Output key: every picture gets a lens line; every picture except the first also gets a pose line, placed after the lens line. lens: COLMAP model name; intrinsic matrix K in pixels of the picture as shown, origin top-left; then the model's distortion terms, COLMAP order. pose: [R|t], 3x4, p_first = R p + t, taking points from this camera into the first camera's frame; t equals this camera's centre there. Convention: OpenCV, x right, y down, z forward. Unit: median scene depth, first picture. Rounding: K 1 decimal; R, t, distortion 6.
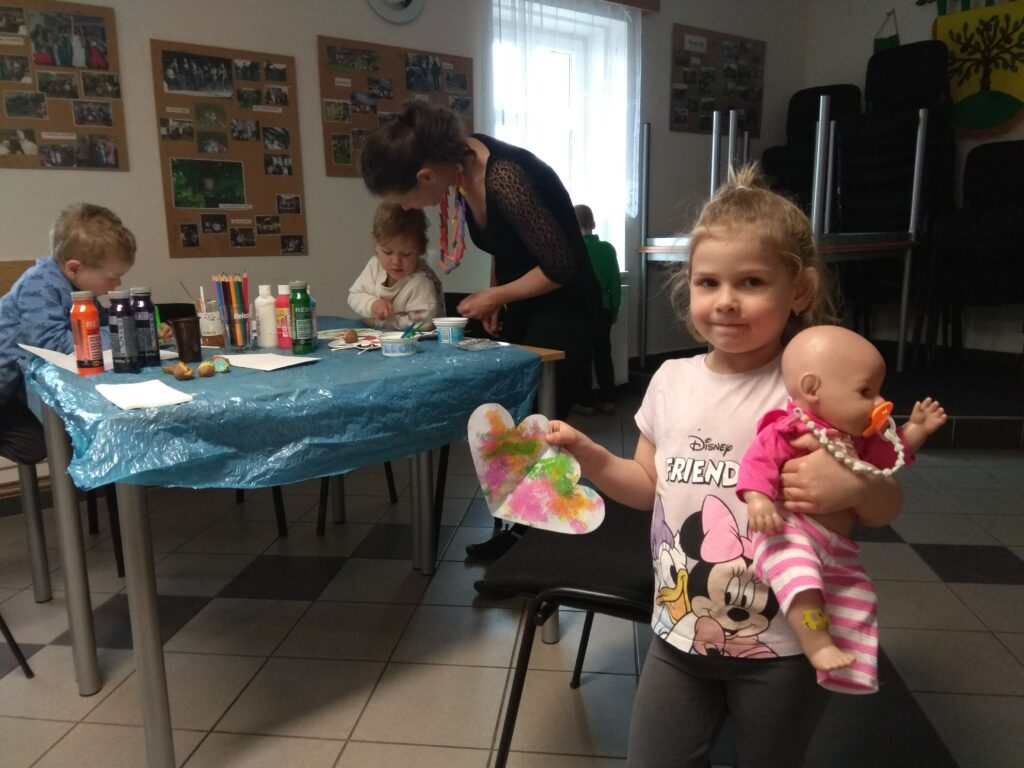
lens RADIAL K [[790.8, 0, 512.9], [0, 790.8, 408.7], [0, 0, 1]] dist [0.069933, -0.104170]
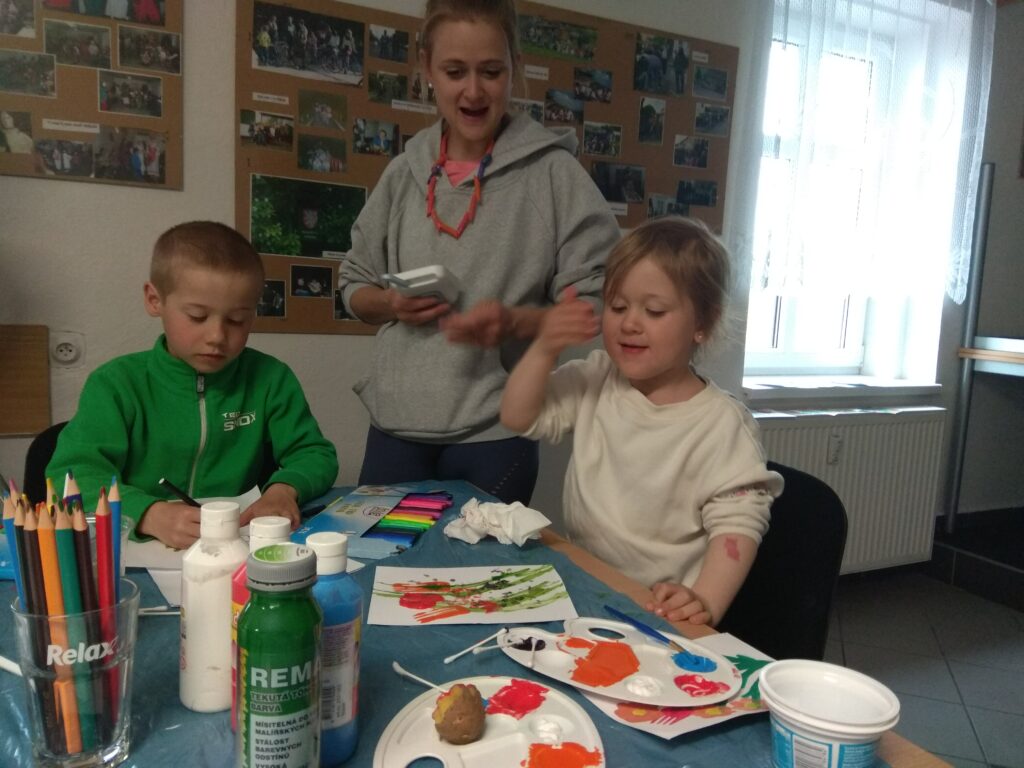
lens RADIAL K [[790.8, 0, 510.7], [0, 790.8, 410.6], [0, 0, 1]] dist [0.069933, -0.104170]
pose [[0.975698, 0.089177, -0.200154, -0.089550], [-0.103861, 0.992525, -0.064085, -0.109319], [0.192943, 0.083316, 0.977666, 0.436003]]
